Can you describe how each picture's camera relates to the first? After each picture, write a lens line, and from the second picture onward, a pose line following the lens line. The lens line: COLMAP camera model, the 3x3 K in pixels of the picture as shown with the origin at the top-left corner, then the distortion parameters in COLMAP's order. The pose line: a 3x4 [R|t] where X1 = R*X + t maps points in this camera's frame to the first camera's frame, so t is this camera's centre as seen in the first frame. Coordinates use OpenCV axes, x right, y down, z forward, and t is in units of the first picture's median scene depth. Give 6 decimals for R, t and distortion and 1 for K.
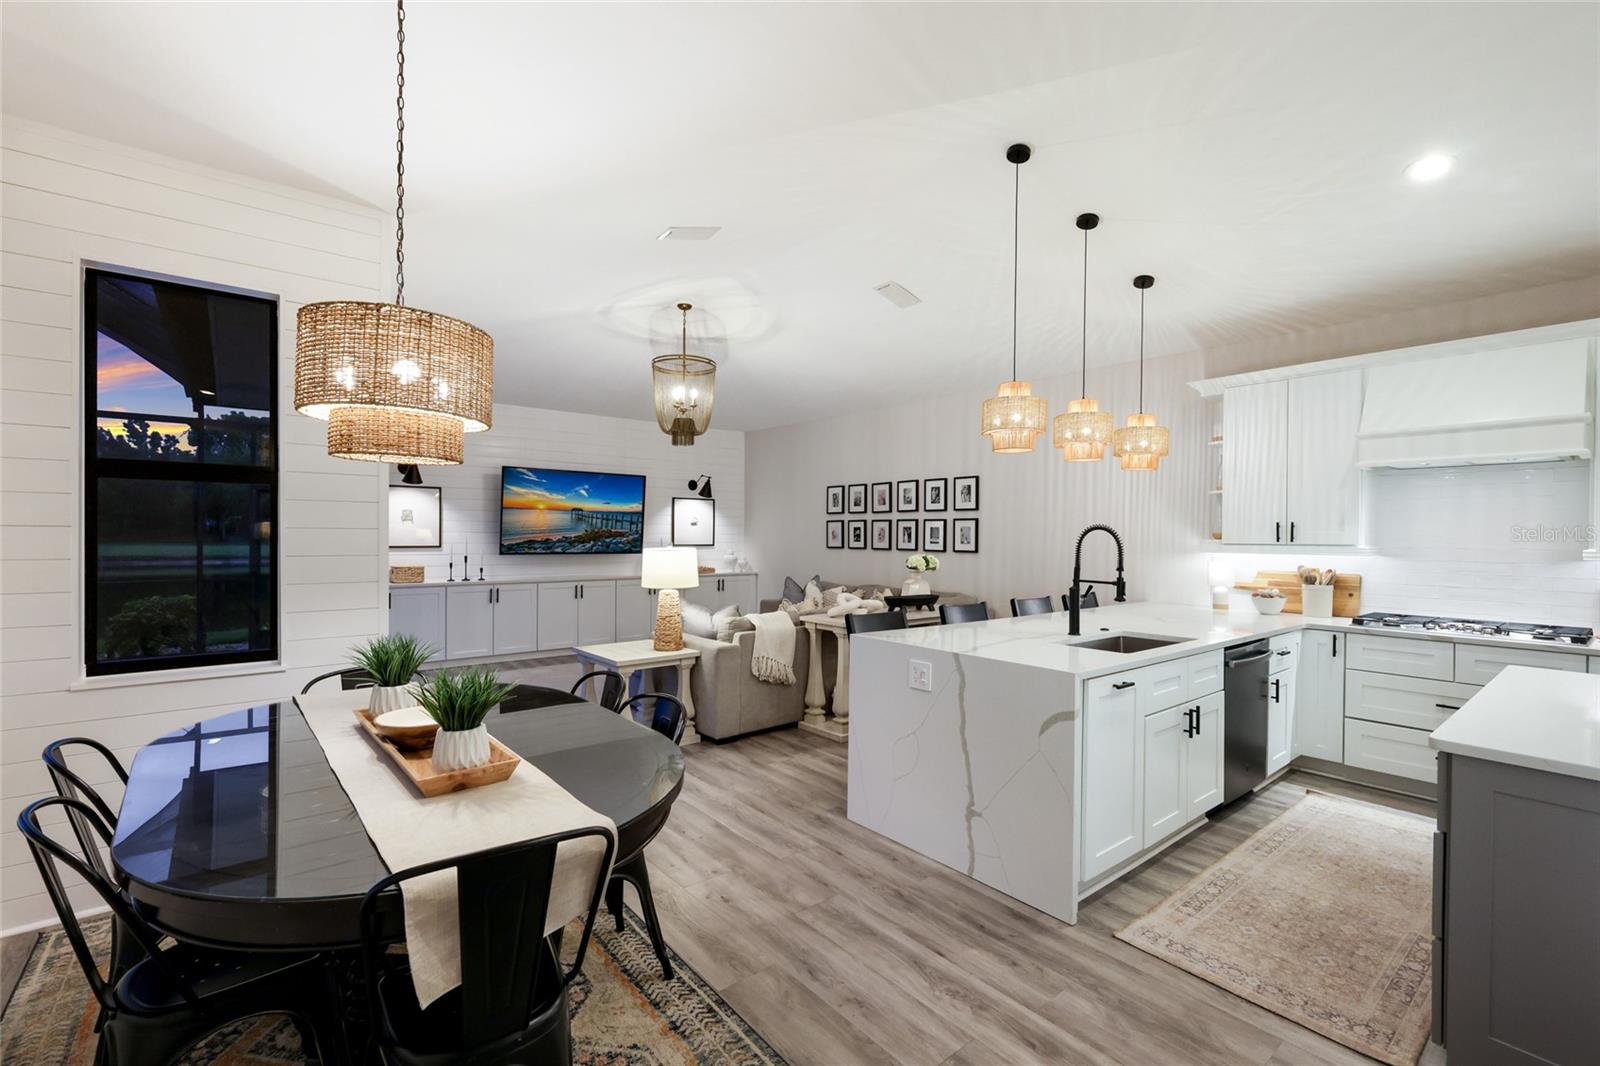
lens RADIAL K [[703.4, 0, 794.2], [0, 703.4, 539.2], [0, 0, 1]] dist [0.000590, 0.000090]
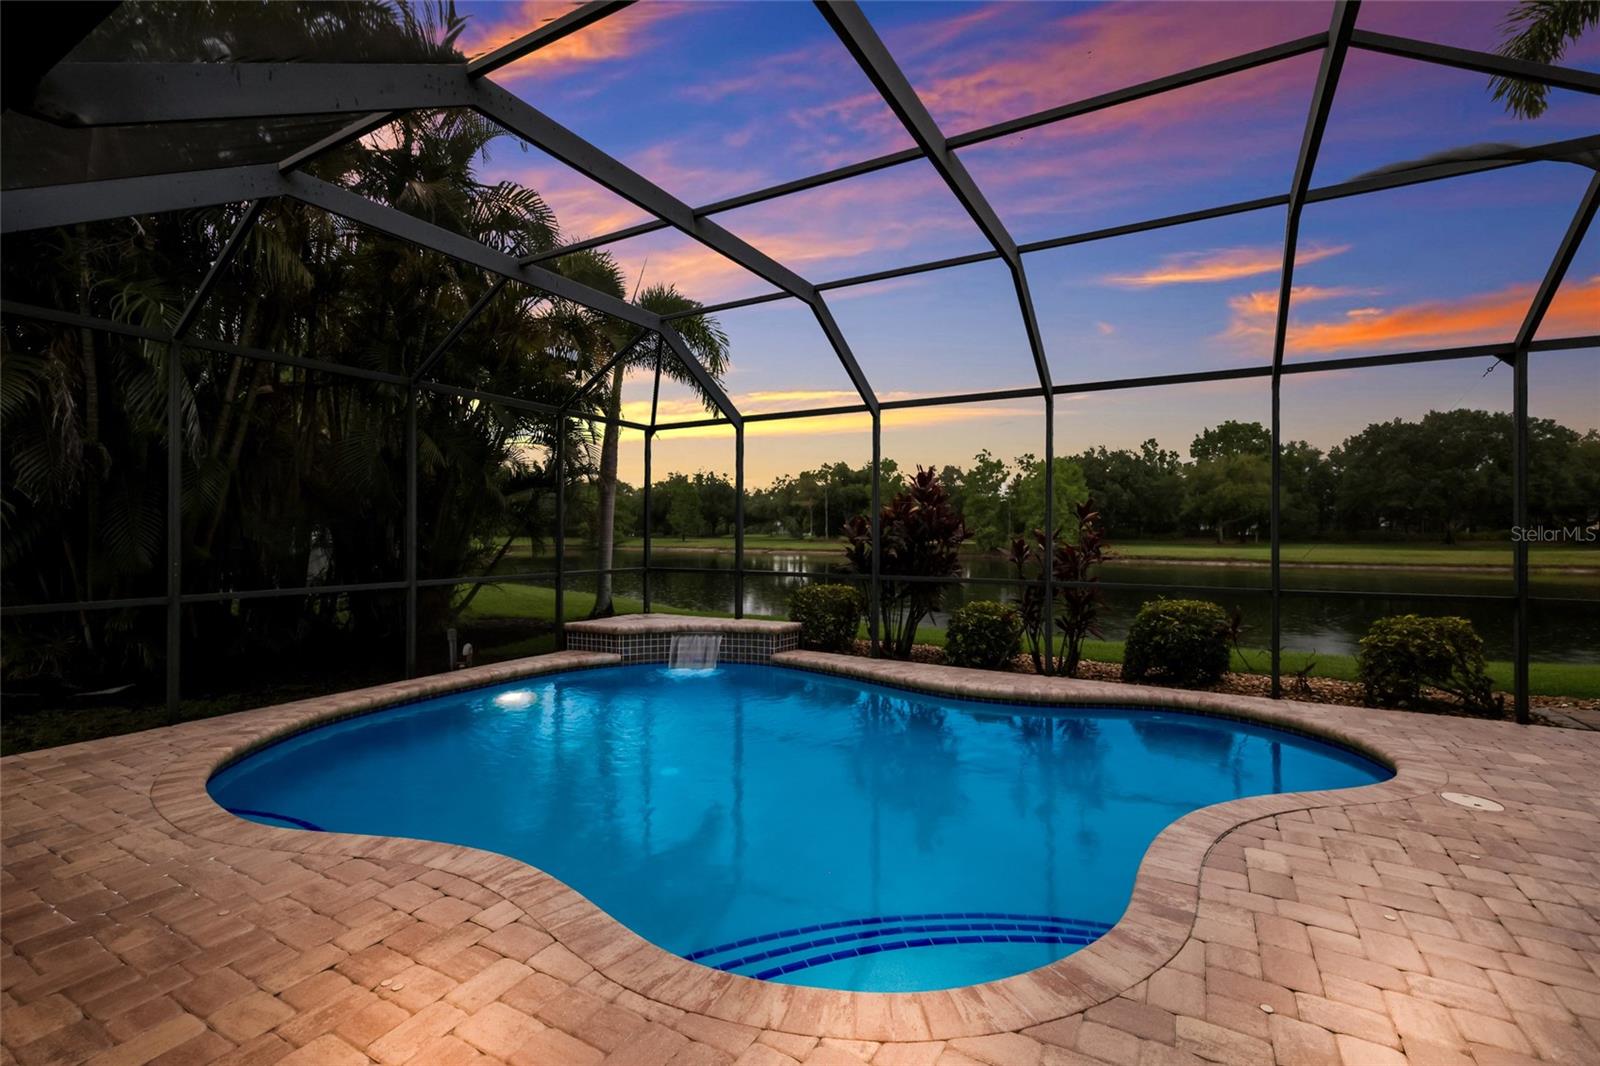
lens RADIAL K [[698.3, 0, 800.0], [0, 698.3, 533.0], [0, 0, 1]] dist [-0.001234, 0.000599]
pose [[0.366193, -0.003974, -0.930531, -0.664109], [-0.010115, 0.999915, -0.008251, 0.014159], [0.930484, 0.012434, 0.366121, 0.224938]]
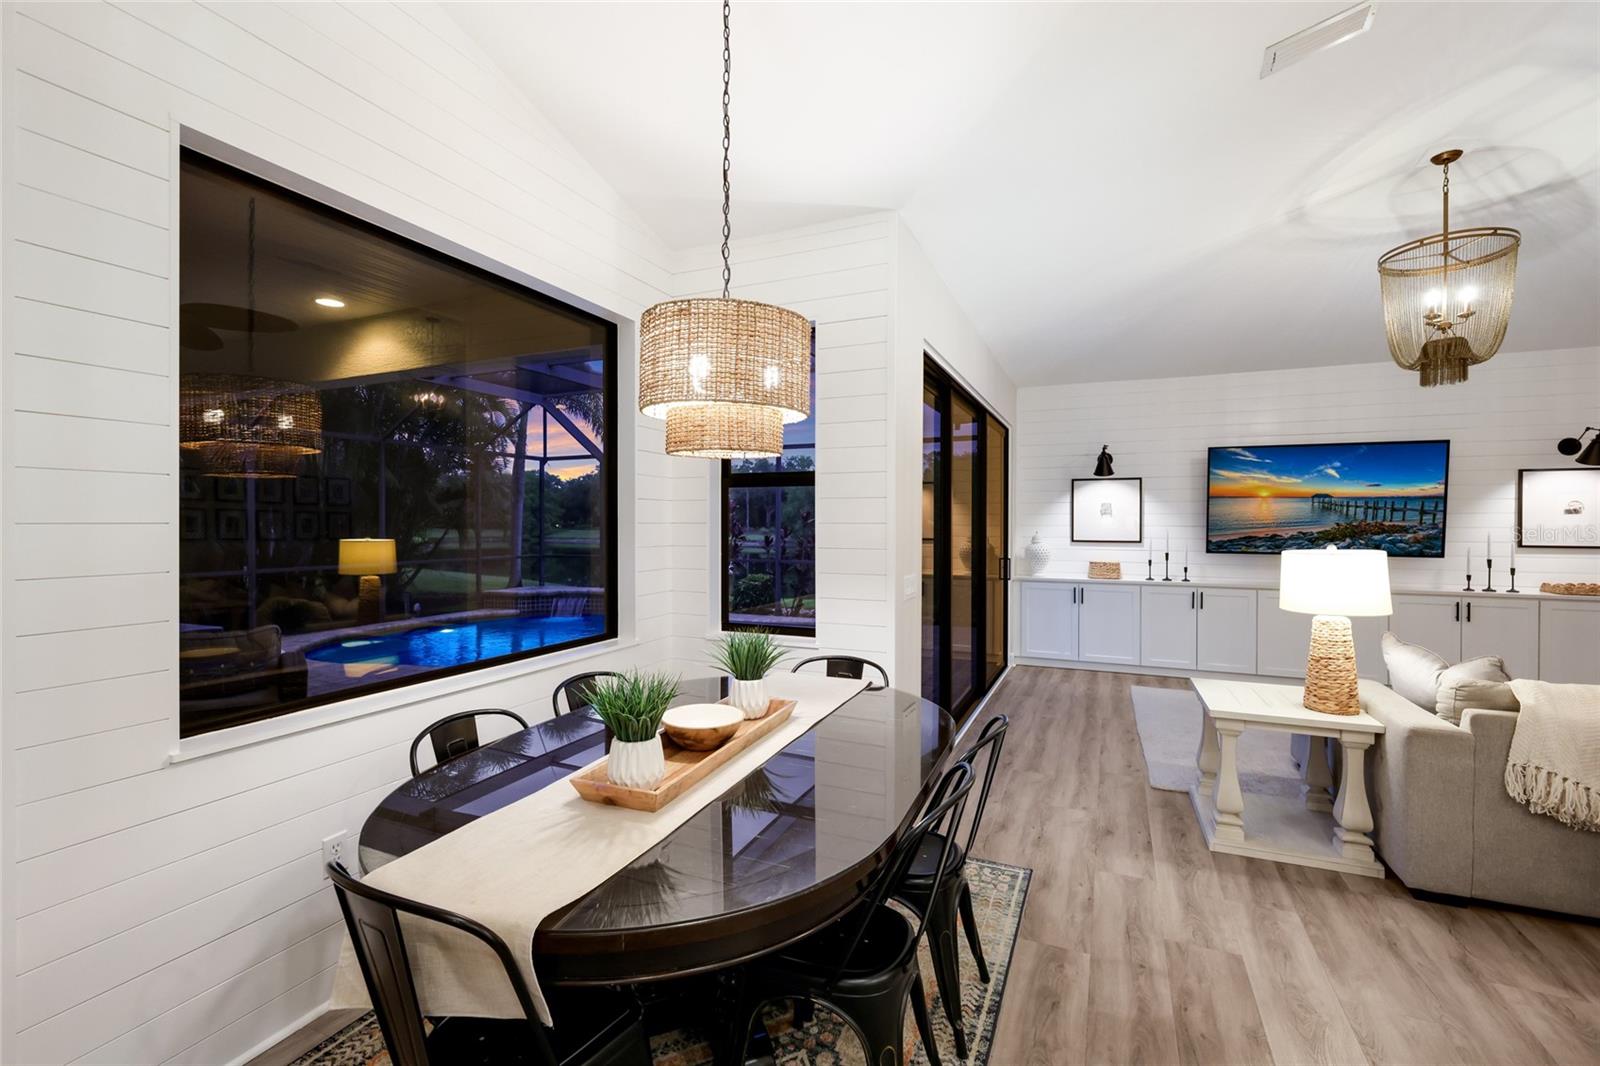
lens RADIAL K [[693.4, 0, 801.2], [0, 693.4, 528.0], [0, 0, 1]] dist [0.001735, 0.000294]
pose [[0.454239, -0.000413, -0.890880, 0.116078], [-0.006764, 0.999969, -0.003912, -0.001438], [0.890854, 0.007802, 0.454222, 0.206638]]
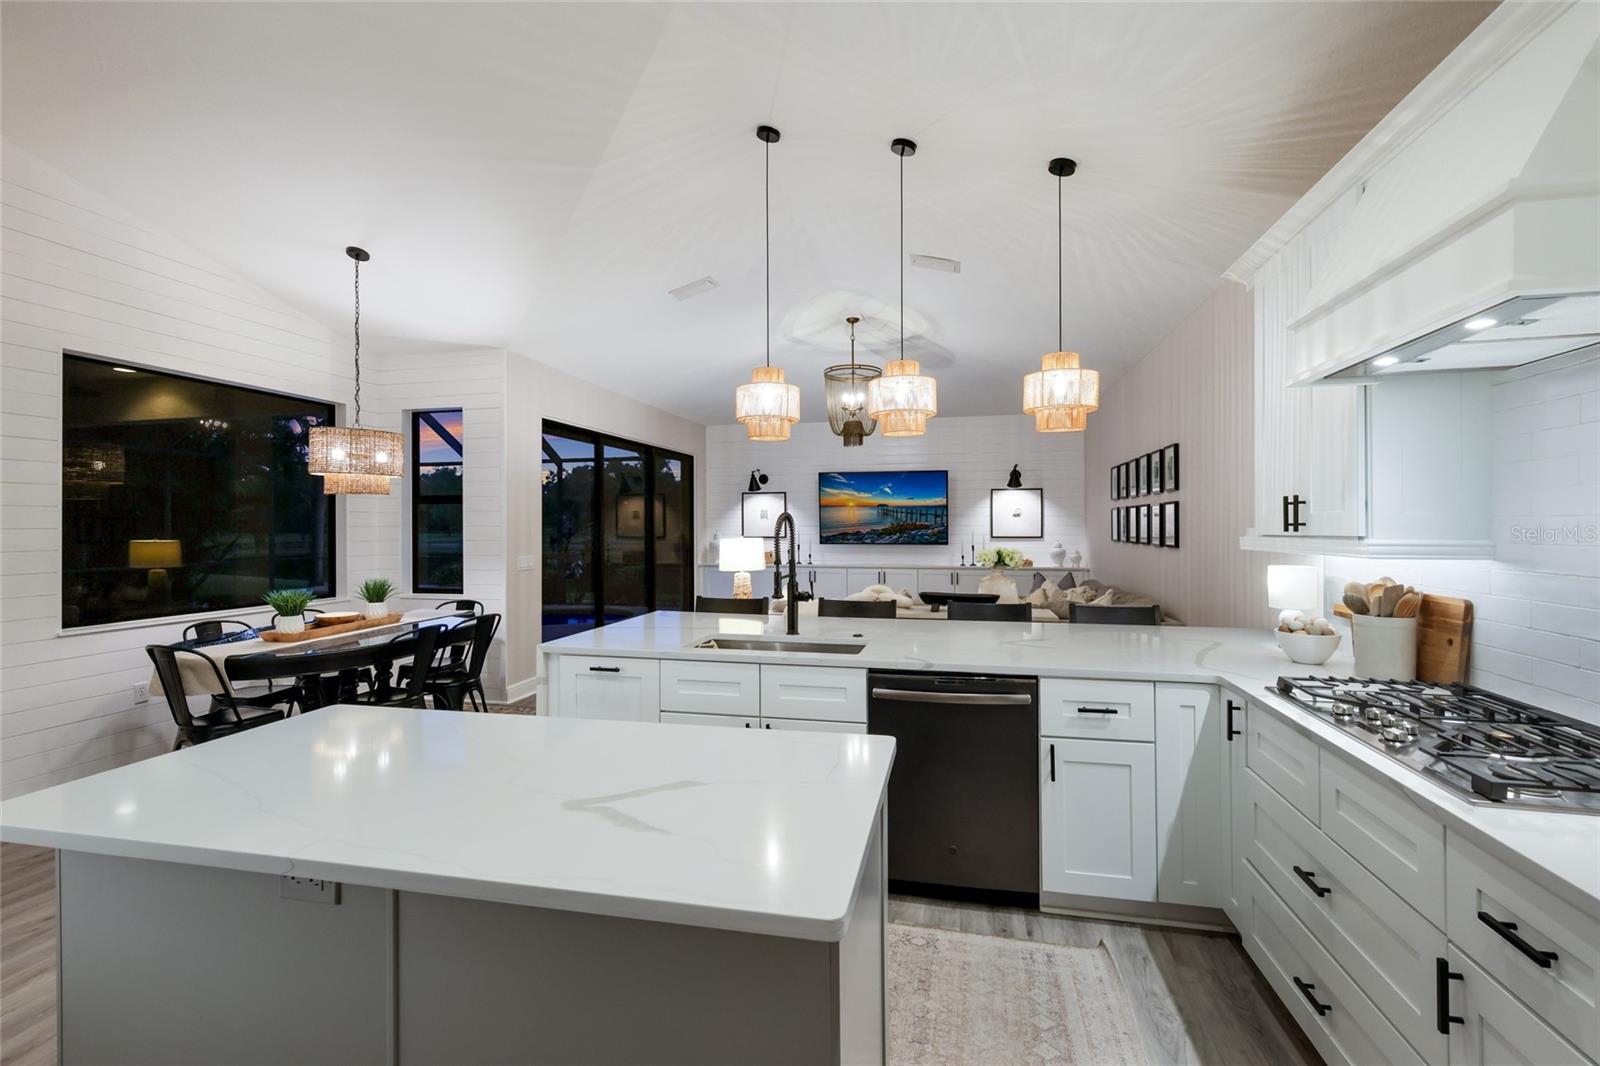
lens RADIAL K [[693.4, 0, 801.2], [0, 693.4, 528.0], [0, 0, 1]] dist [0.001735, 0.000294]
pose [[0.619304, -0.007282, -0.785117, 0.587216], [0.002430, 0.999970, -0.007357, 0.002871], [0.785147, 0.002648, 0.619303, 0.239279]]
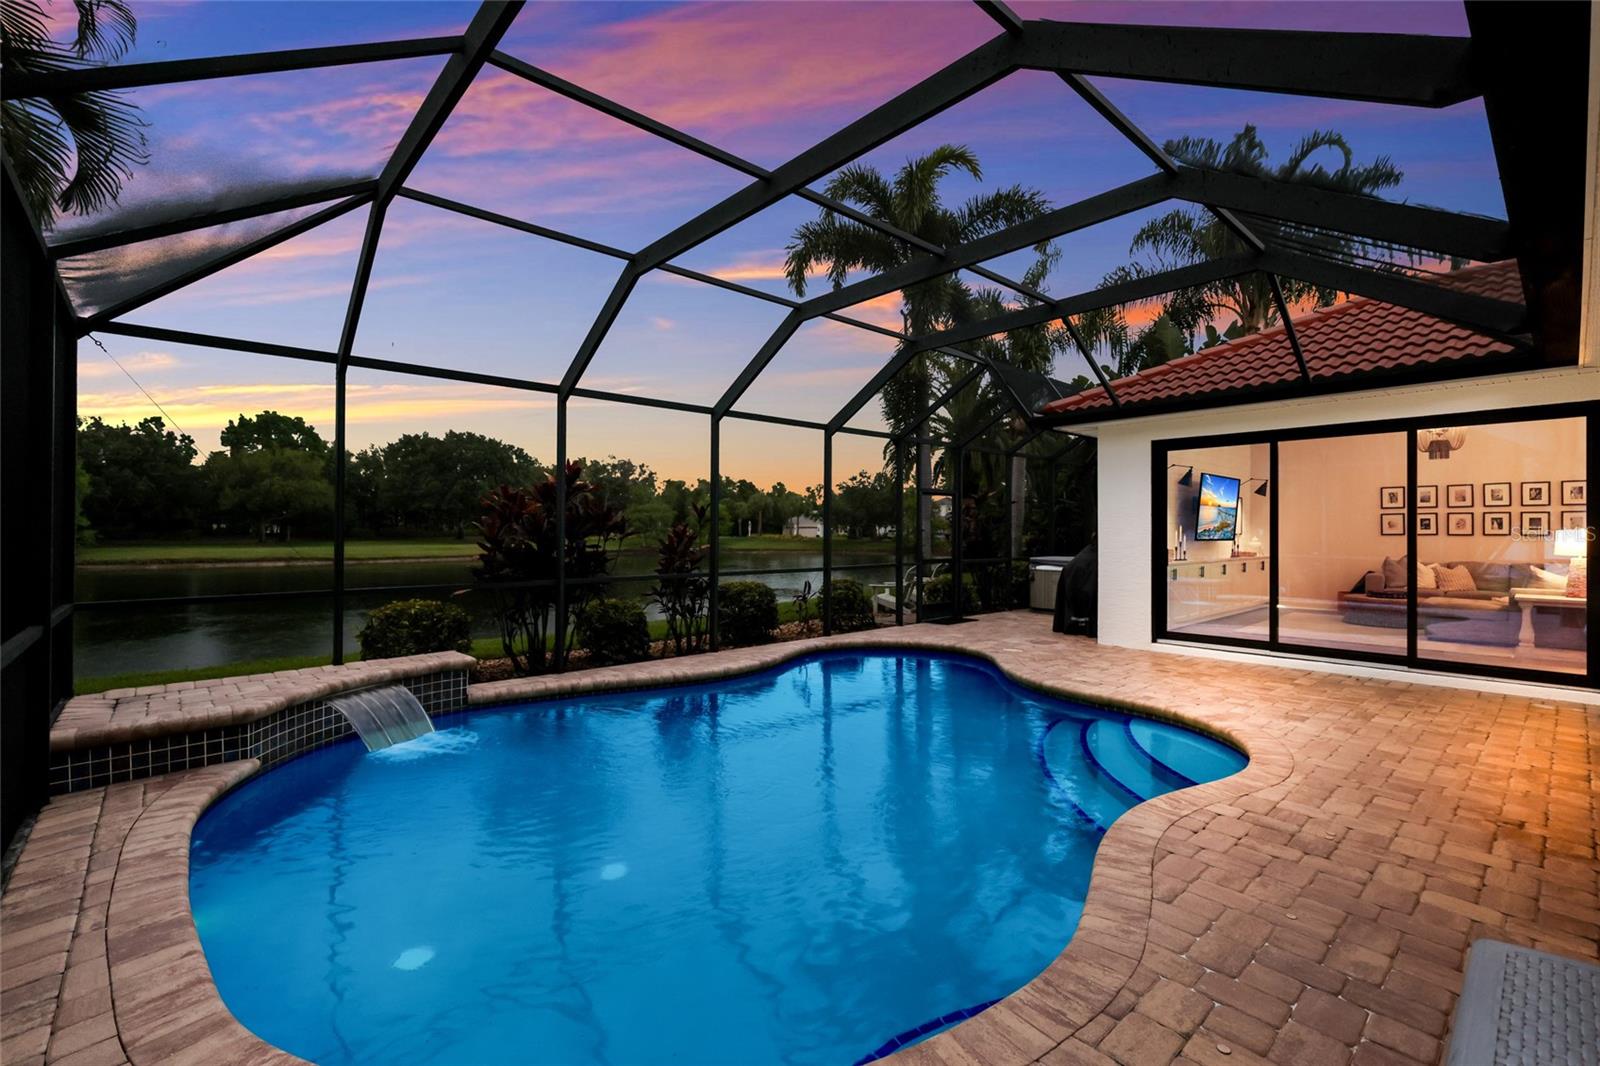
lens RADIAL K [[693.4, 0, 801.2], [0, 693.4, 528.0], [0, 0, 1]] dist [0.001735, 0.000294]
pose [[0.999003, -0.005960, 0.044246, -1.432678], [0.006623, 0.999868, -0.014861, 0.015281], [-0.044152, 0.015139, 0.998910, -0.304407]]
